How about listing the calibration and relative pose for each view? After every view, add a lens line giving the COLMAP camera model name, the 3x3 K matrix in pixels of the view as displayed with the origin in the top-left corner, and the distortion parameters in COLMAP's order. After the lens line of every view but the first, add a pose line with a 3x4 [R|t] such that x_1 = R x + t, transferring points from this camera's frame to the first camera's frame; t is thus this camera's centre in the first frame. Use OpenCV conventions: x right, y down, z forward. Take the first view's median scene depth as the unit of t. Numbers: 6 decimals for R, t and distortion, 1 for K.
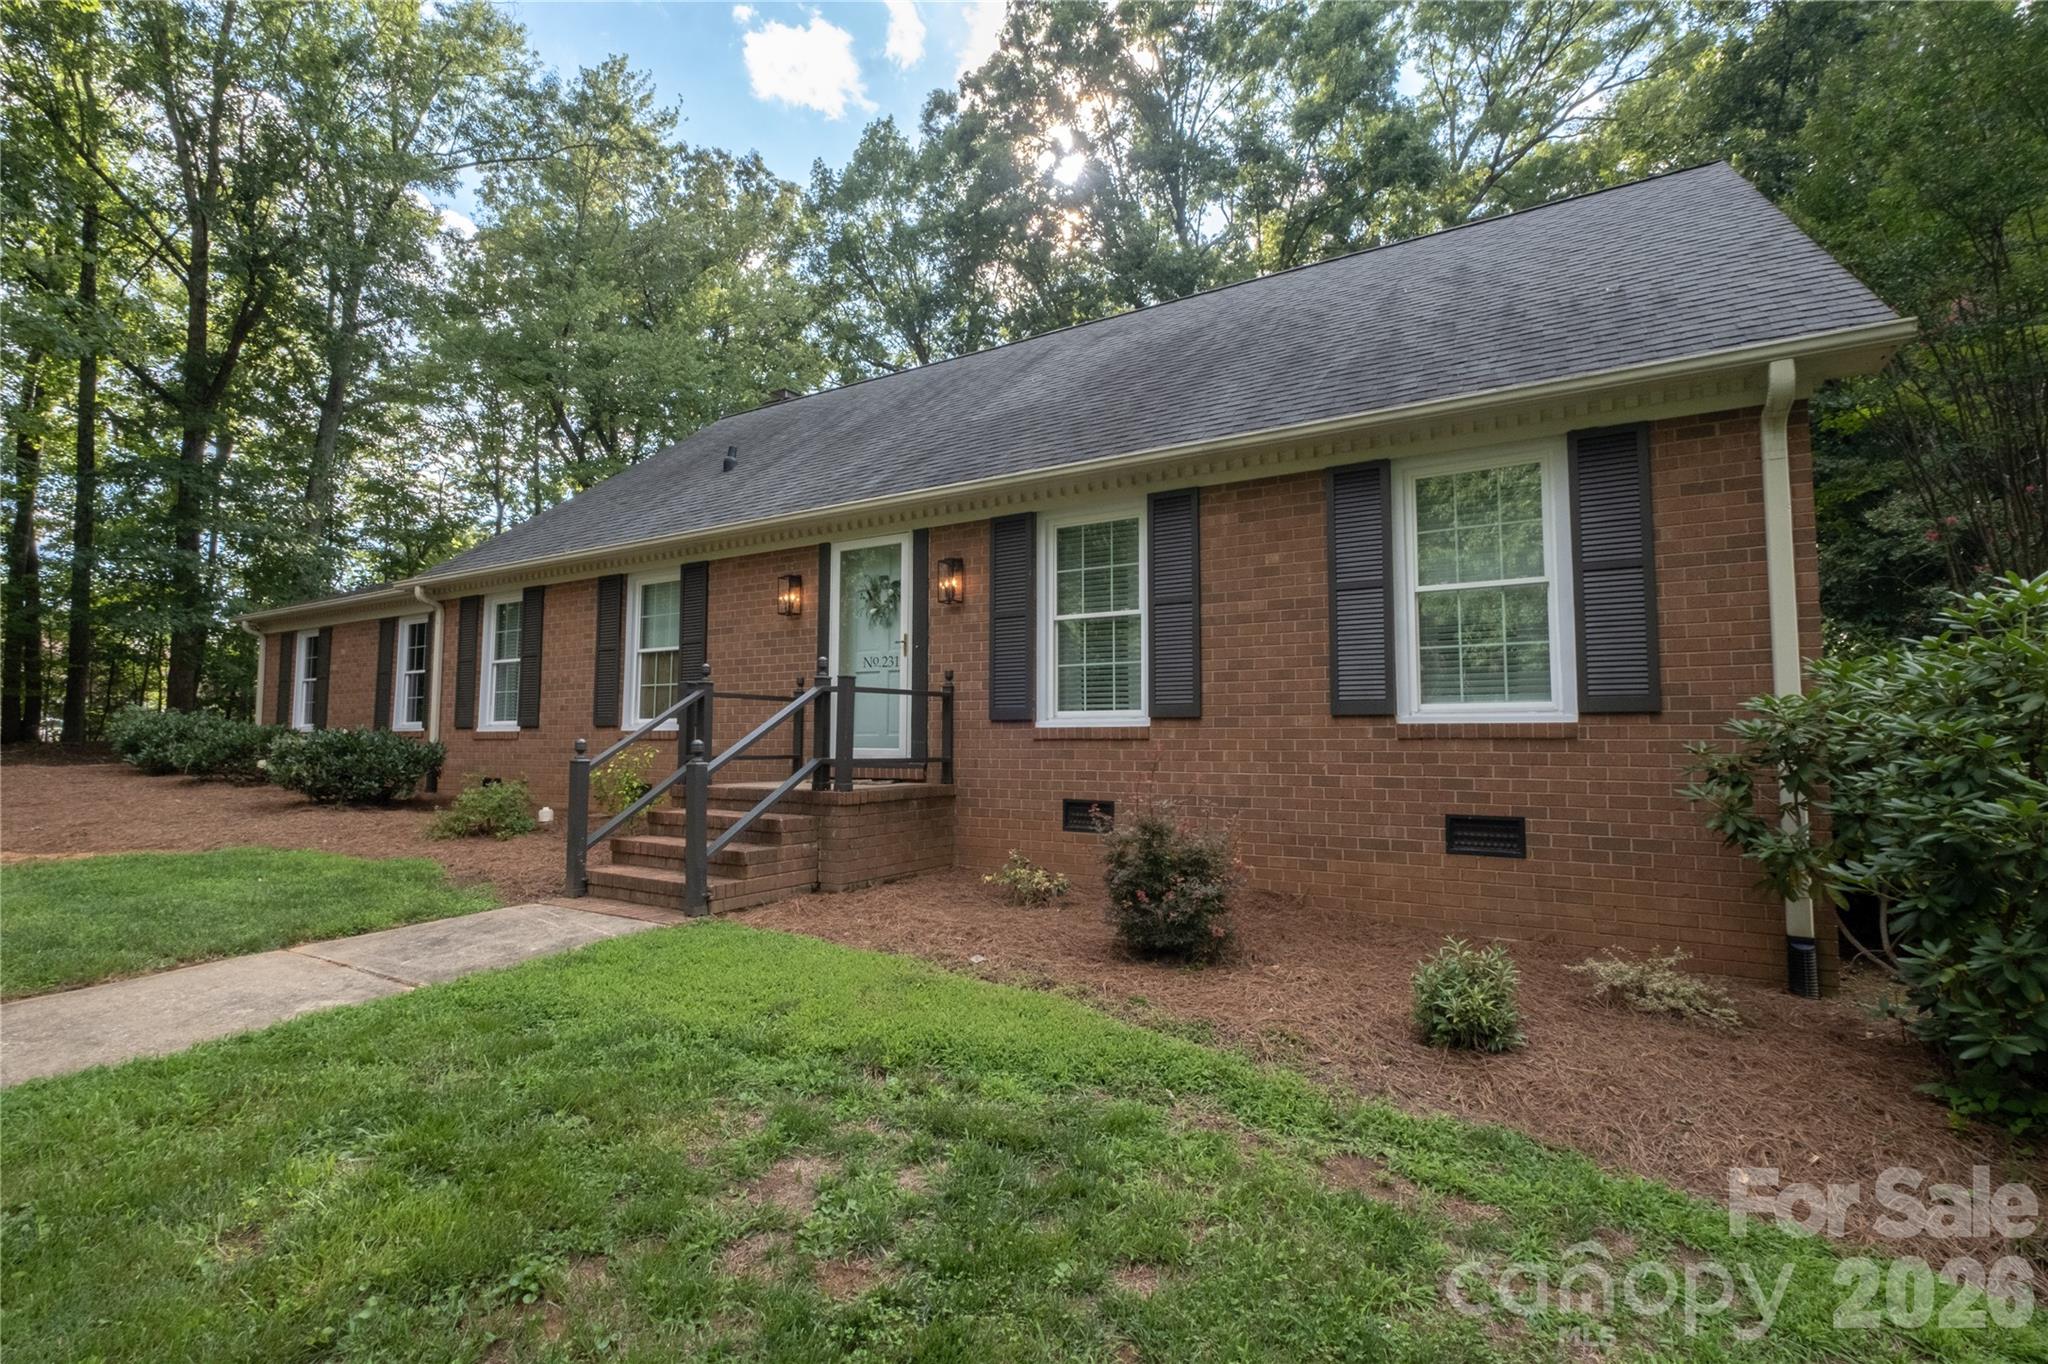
lens RADIAL K [[896.3, 0, 1024.0], [0, 896.3, 682.0], [0, 0, 1]] dist [-0.013241, -0.001199]
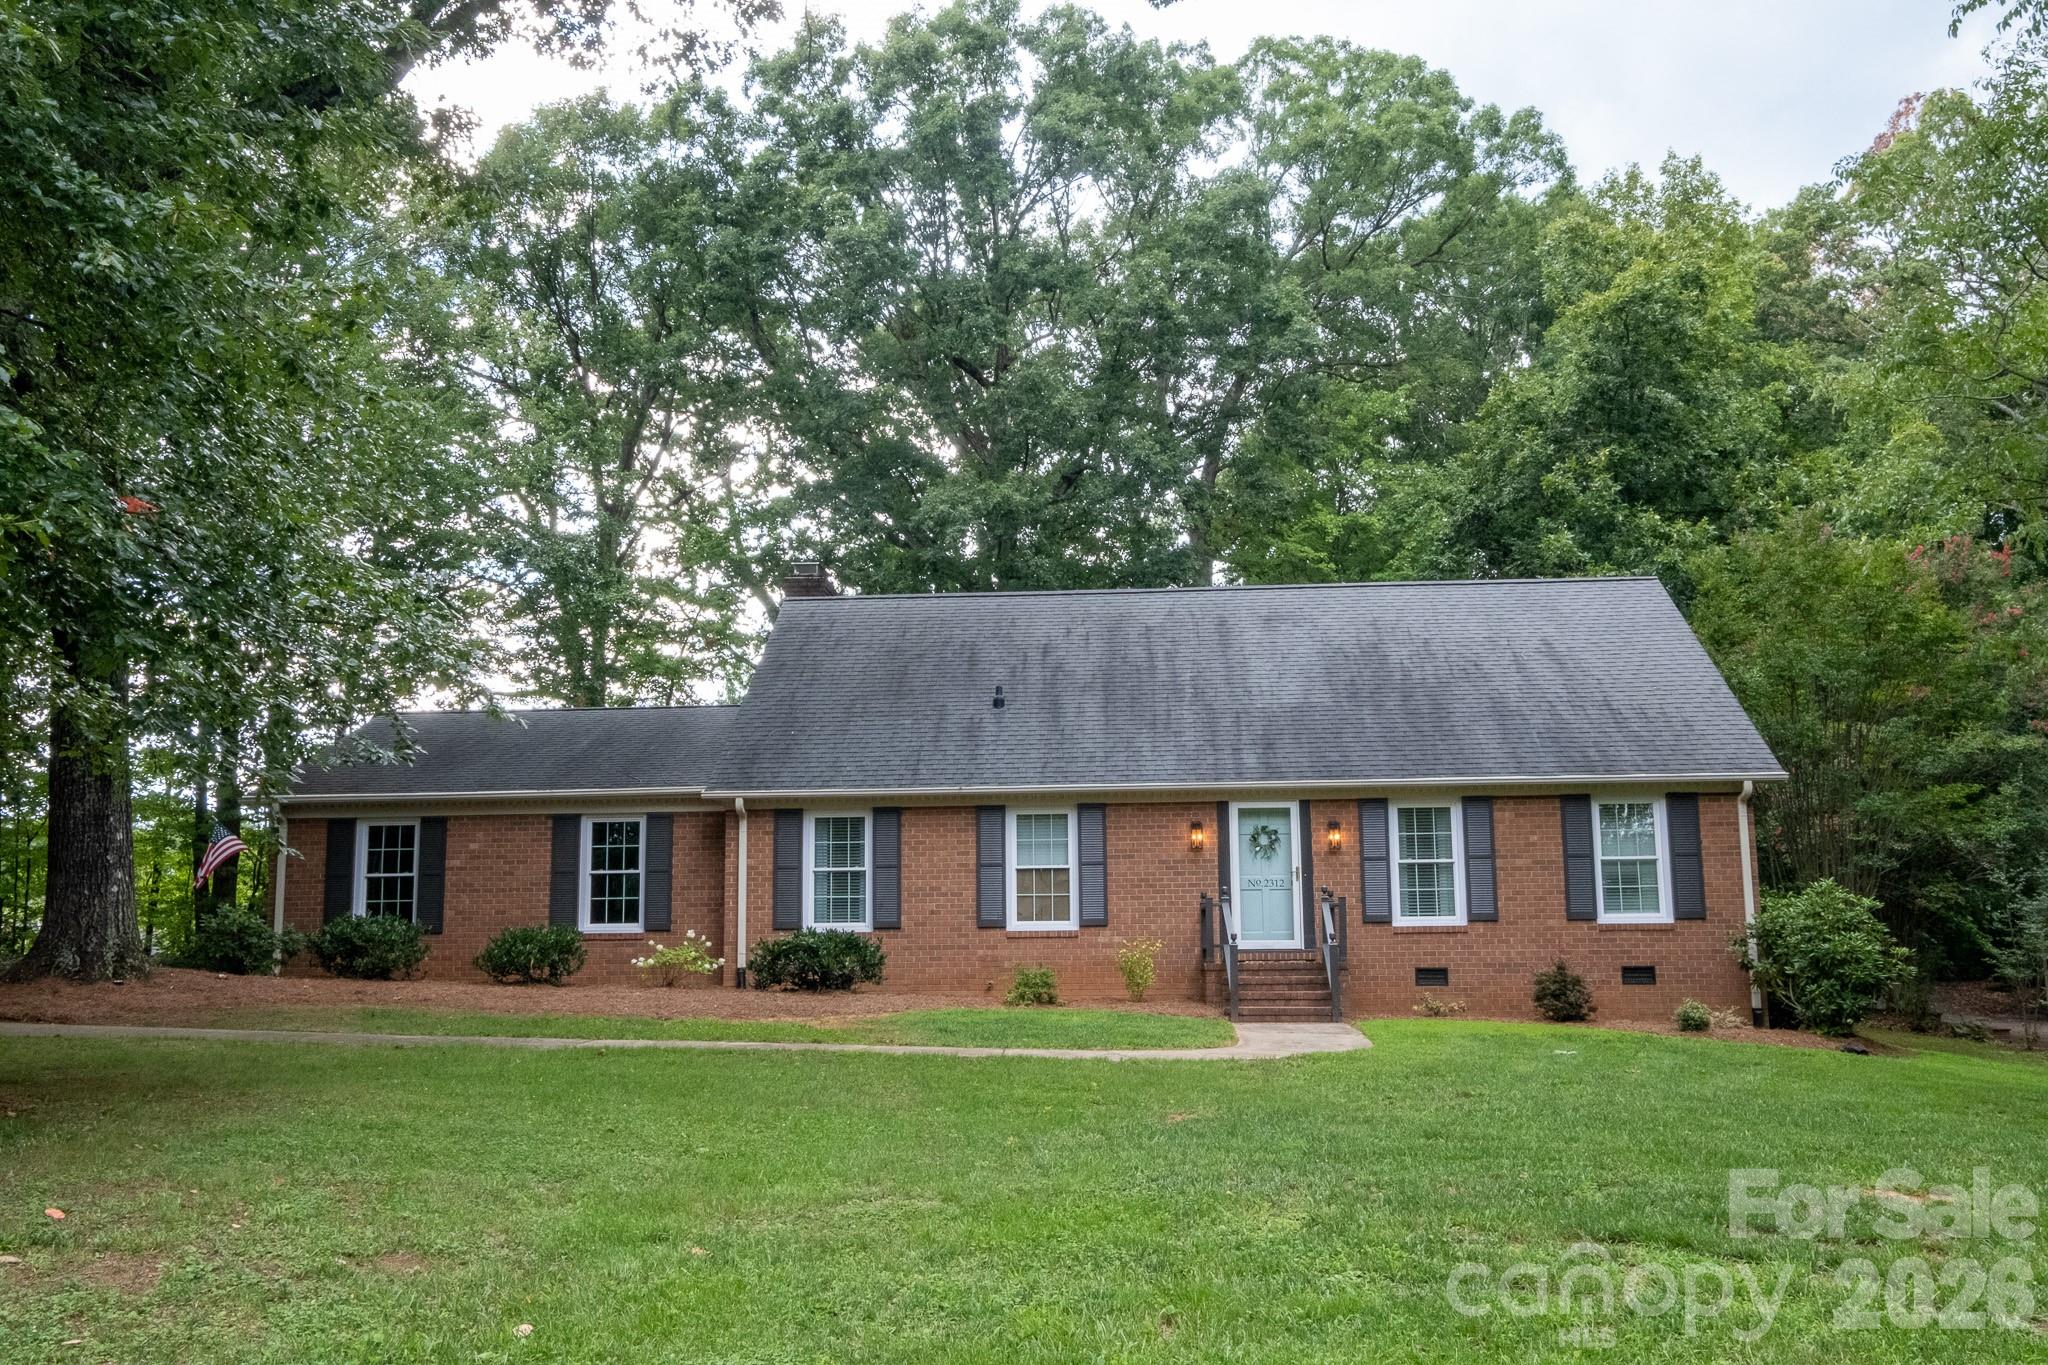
lens RADIAL K [[1671.5, 0, 1024.0], [0, 1671.5, 682.5], [0, 0, 1]] dist [-0.000017, 0.003446]
pose [[0.895129, 0.068019, 0.440587, -2.371733], [-0.018742, 0.993160, -0.115251, -0.034141], [-0.445413, 0.094907, 0.890281, -1.798695]]
